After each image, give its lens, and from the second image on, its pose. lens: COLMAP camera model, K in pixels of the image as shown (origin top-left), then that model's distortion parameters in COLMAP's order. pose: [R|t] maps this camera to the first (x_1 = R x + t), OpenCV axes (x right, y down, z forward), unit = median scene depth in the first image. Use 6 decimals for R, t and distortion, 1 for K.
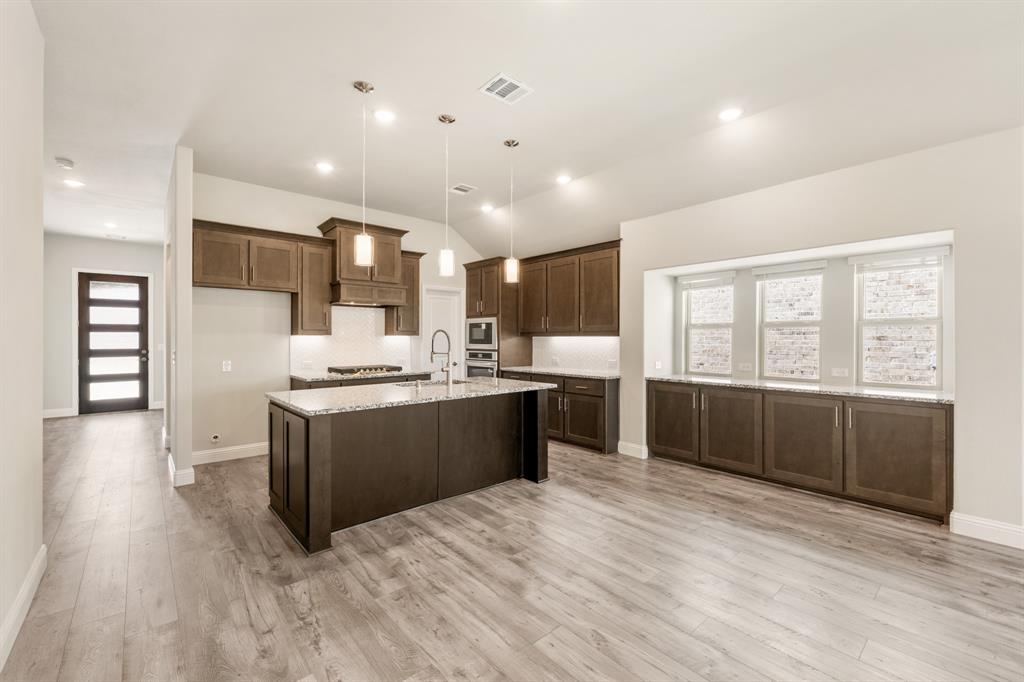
lens RADIAL K [[419.2, 0, 510.9], [0, 419.2, 340.2], [0, 0, 1]] dist [-0.003978, 0.000735]
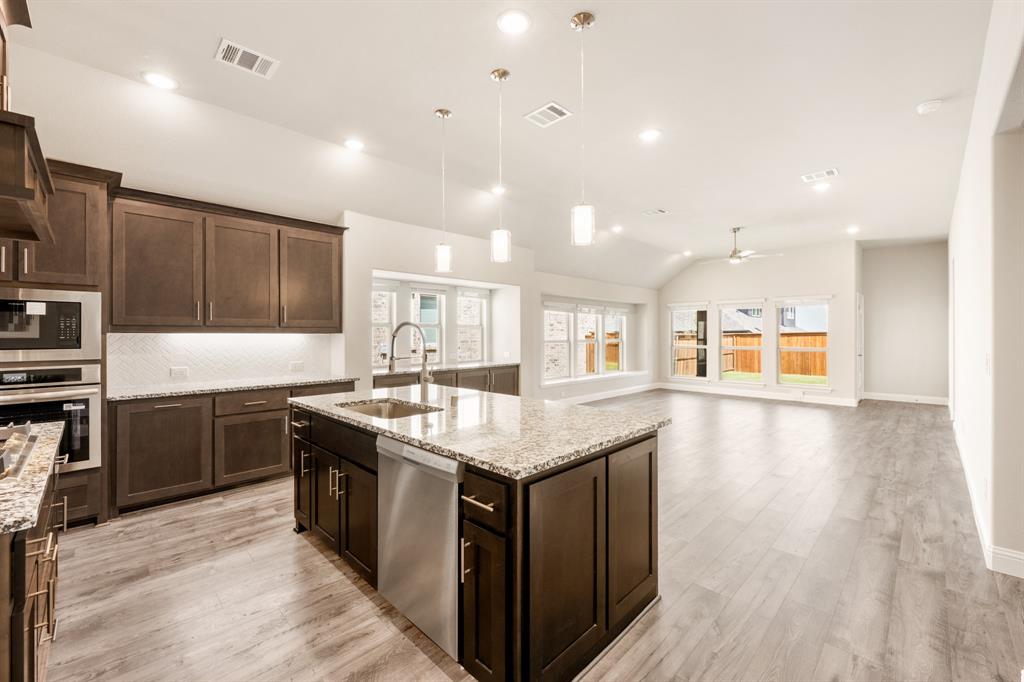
lens RADIAL K [[419.2, 0, 502.8], [0, 419.2, 332.4], [0, 0, 1]] dist [-0.003978, 0.000735]
pose [[-0.055088, 0.005715, 0.998465, -0.722863], [0.007628, 0.999957, -0.005303, -0.003461], [-0.998452, 0.007324, -0.055130, 0.754571]]
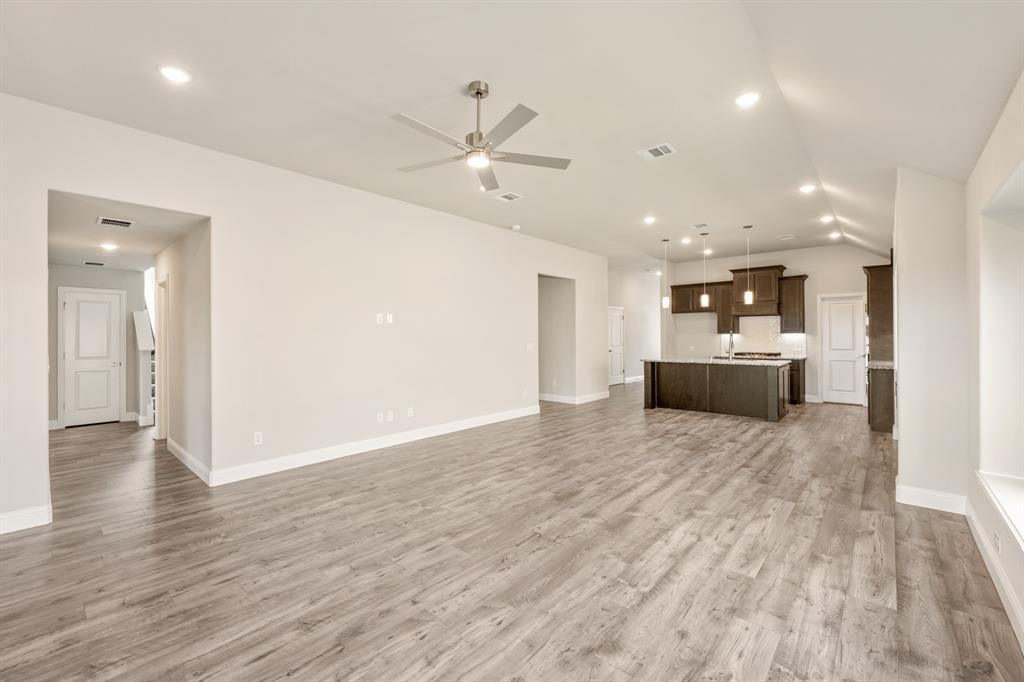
lens RADIAL K [[419.2, 0, 497.4], [0, 419.2, 335.5], [0, 0, 1]] dist [-0.003978, 0.000735]
pose [[0.096583, -0.001605, -0.995324, 1.389795], [-0.000233, 0.999999, -0.001635, -0.001091], [0.995325, 0.000390, 0.096582, -0.206904]]
